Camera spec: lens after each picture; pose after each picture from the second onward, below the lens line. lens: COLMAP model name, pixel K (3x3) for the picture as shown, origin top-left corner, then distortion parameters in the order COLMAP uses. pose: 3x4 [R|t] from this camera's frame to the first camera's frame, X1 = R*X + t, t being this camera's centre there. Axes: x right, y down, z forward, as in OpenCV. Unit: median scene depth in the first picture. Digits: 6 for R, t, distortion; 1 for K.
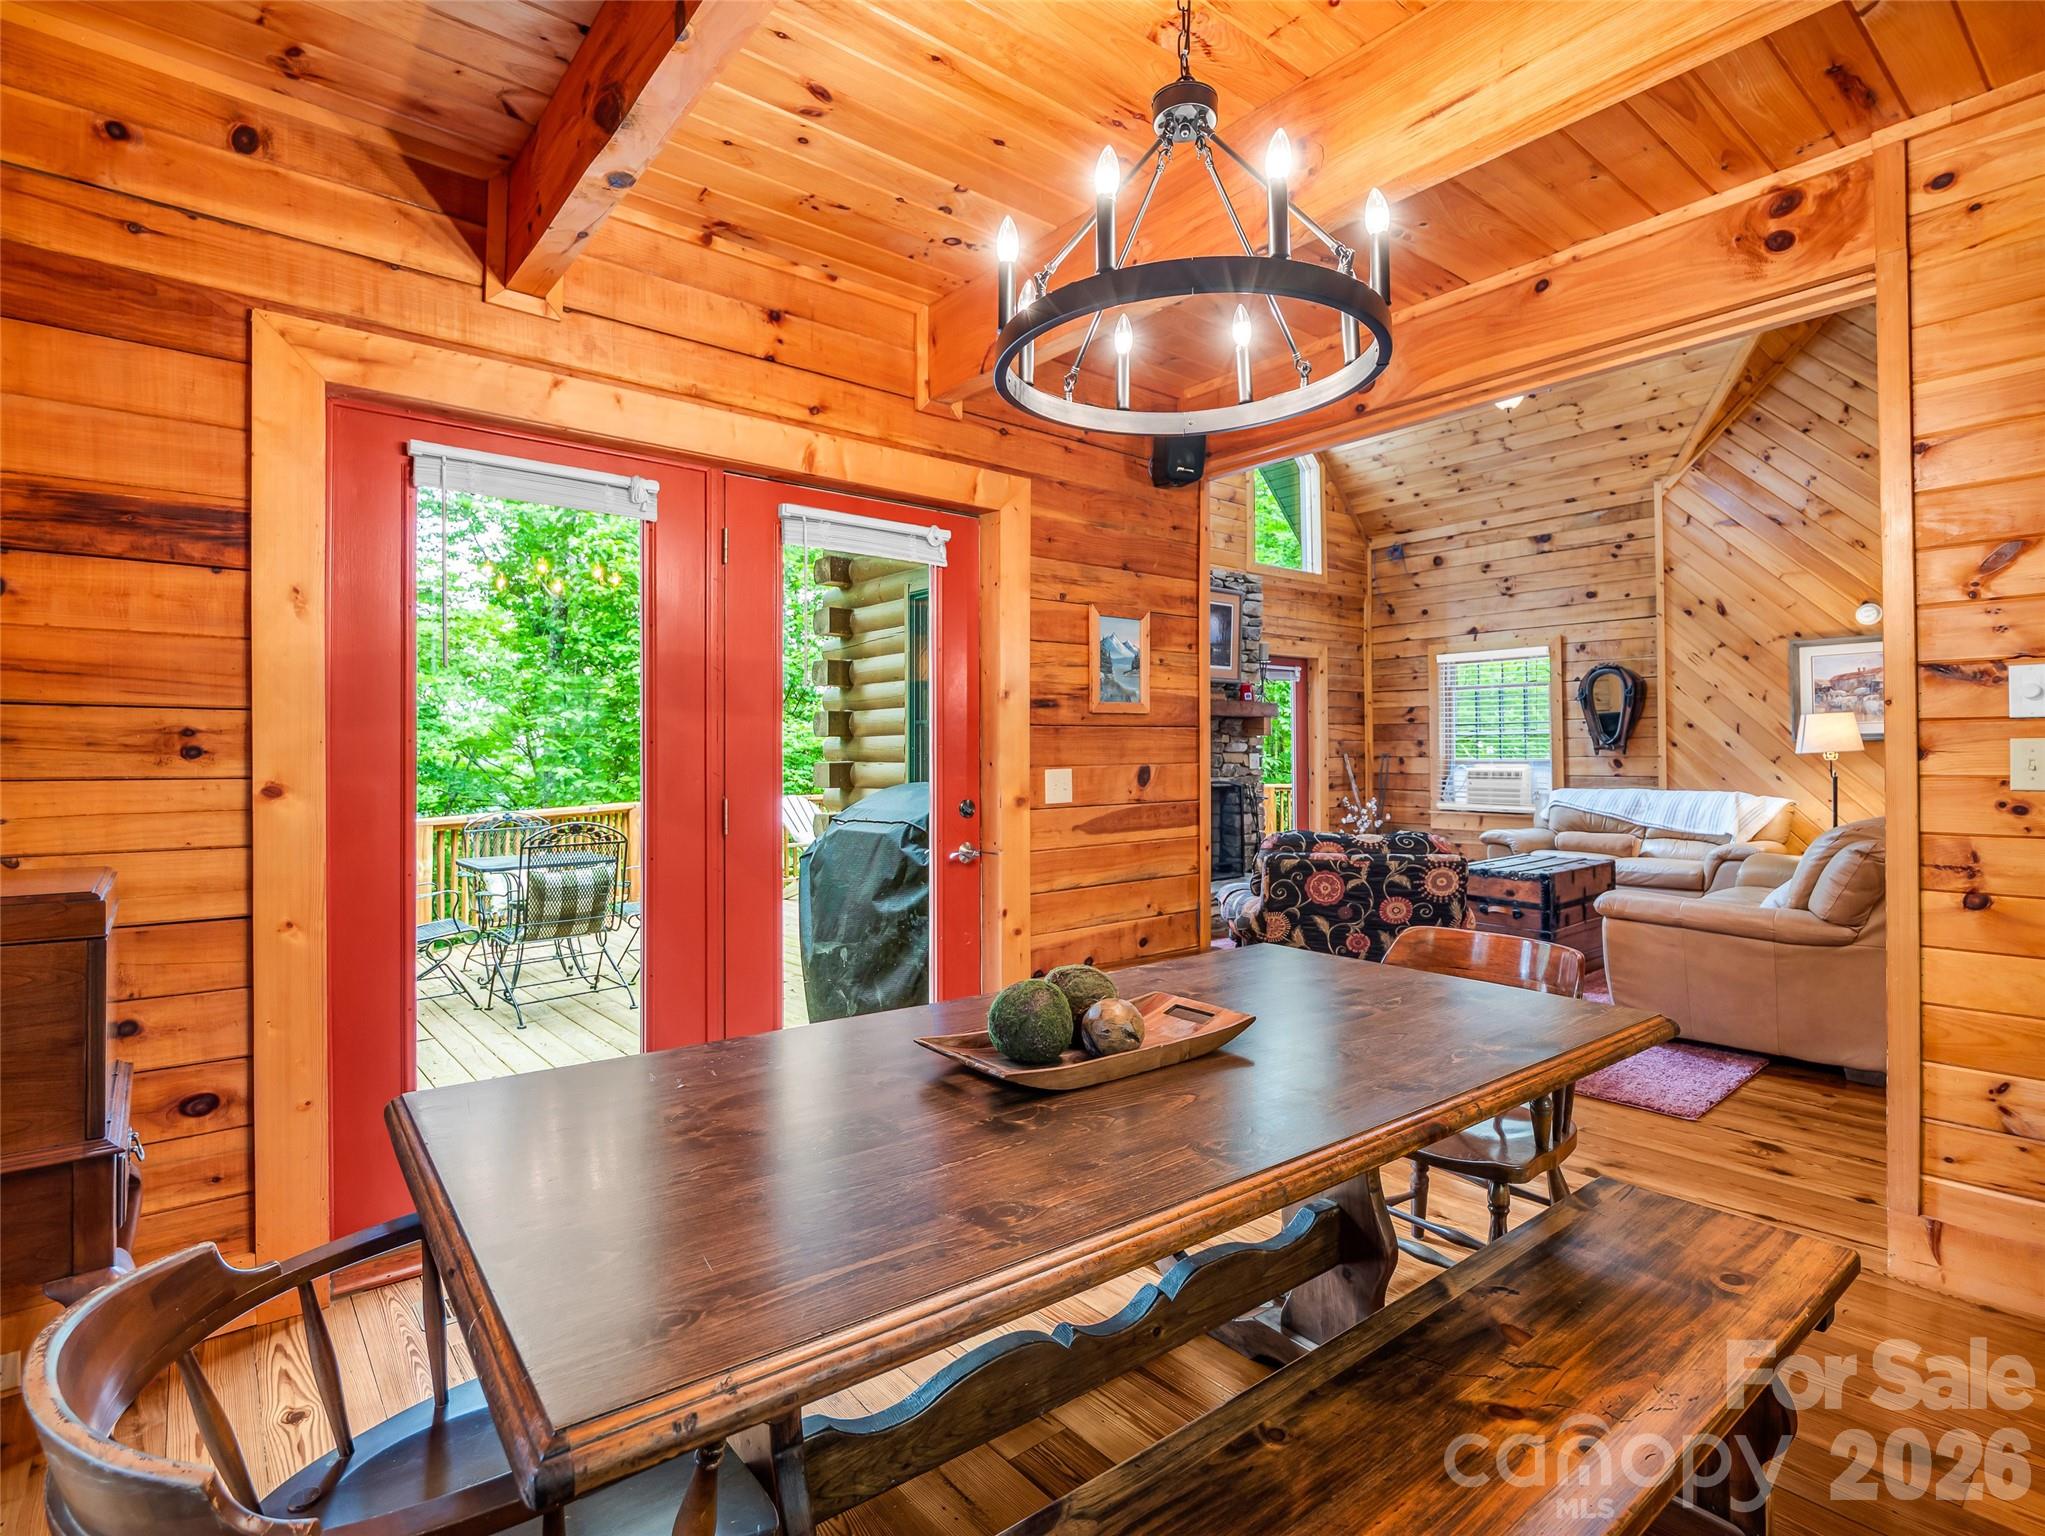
lens RADIAL K [[1005.0, 0, 1022.9], [0, 1005.0, 749.1], [0, 0, 1]] dist [-0.009764, -0.004321]
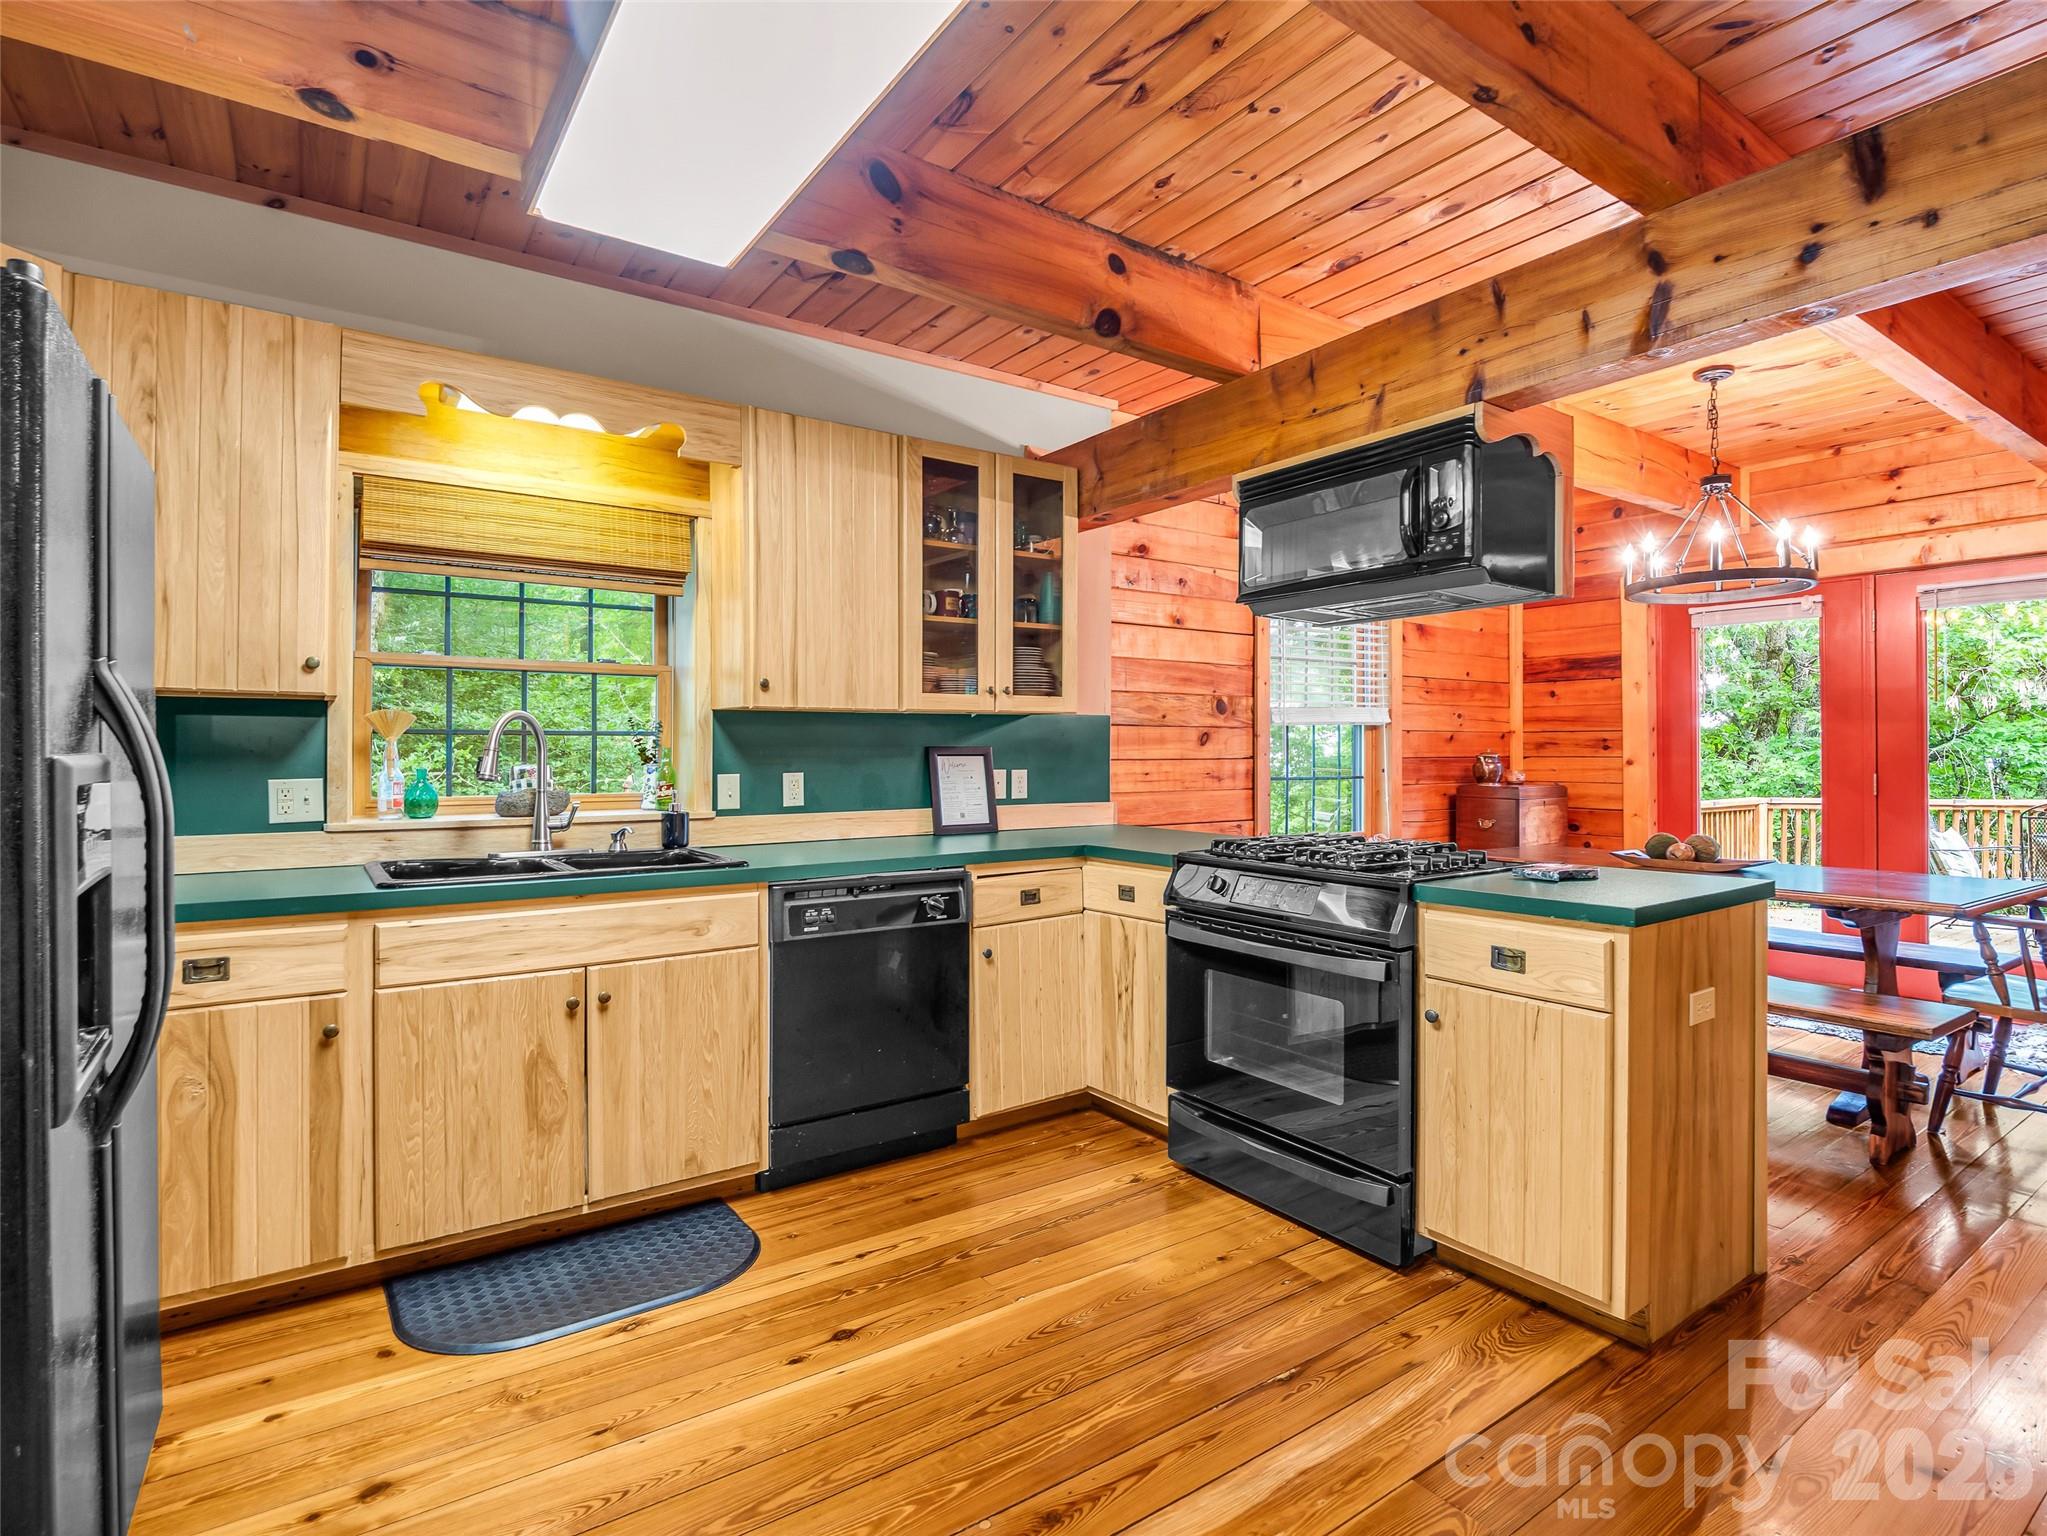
lens RADIAL K [[1006.0, 0, 987.2], [0, 1006.0, 753.4], [0, 0, 1]] dist [-0.009764, -0.004321]
pose [[-0.104640, 0.003581, -0.994504, 0.551536], [0.013544, 0.999906, 0.002175, -0.002432], [0.994418, -0.013242, -0.104678, -0.105352]]
